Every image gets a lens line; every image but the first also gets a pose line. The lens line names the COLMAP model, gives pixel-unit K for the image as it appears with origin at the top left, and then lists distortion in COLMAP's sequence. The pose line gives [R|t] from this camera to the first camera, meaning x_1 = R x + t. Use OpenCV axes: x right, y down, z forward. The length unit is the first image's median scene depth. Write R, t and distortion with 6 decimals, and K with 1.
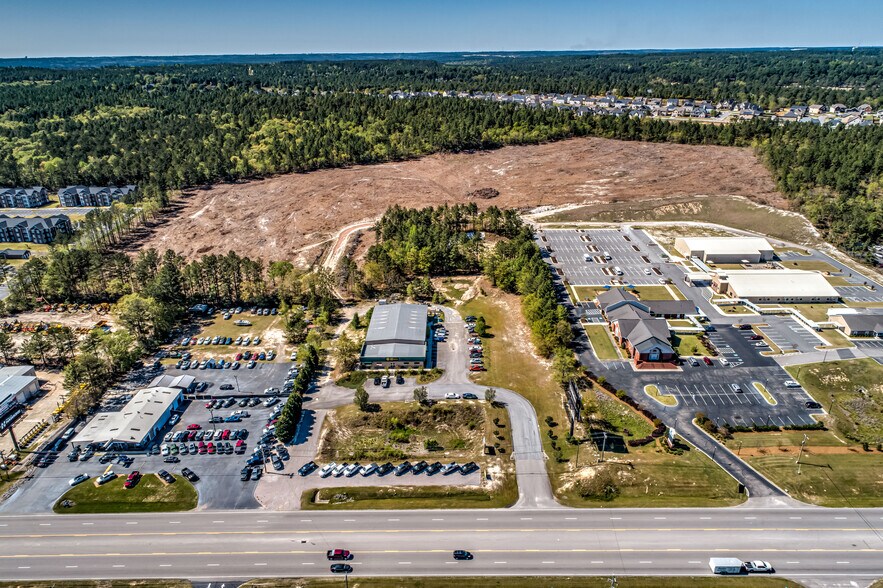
lens RADIAL K [[589.4, 0, 442.6], [0, 589.4, 298.9], [0, 0, 1]] dist [-0.004636, 0.013279]
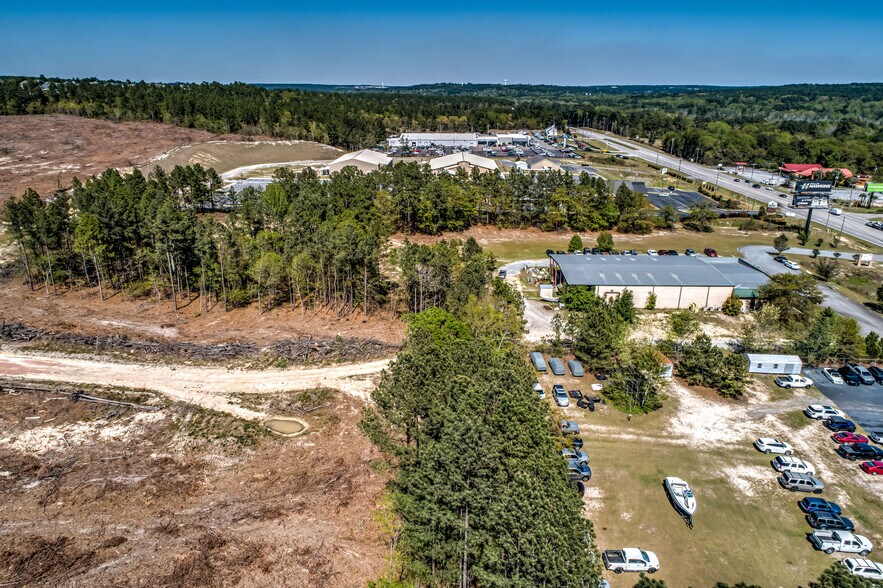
lens RADIAL K [[589.4, 0, 441.6], [0, 589.4, 288.6], [0, 0, 1]] dist [-0.004636, 0.013279]
pose [[0.005337, -0.311279, 0.950304, -0.746195], [0.384803, 0.877779, 0.285361, -0.210732], [-0.922983, 0.364156, 0.124466, 1.363735]]
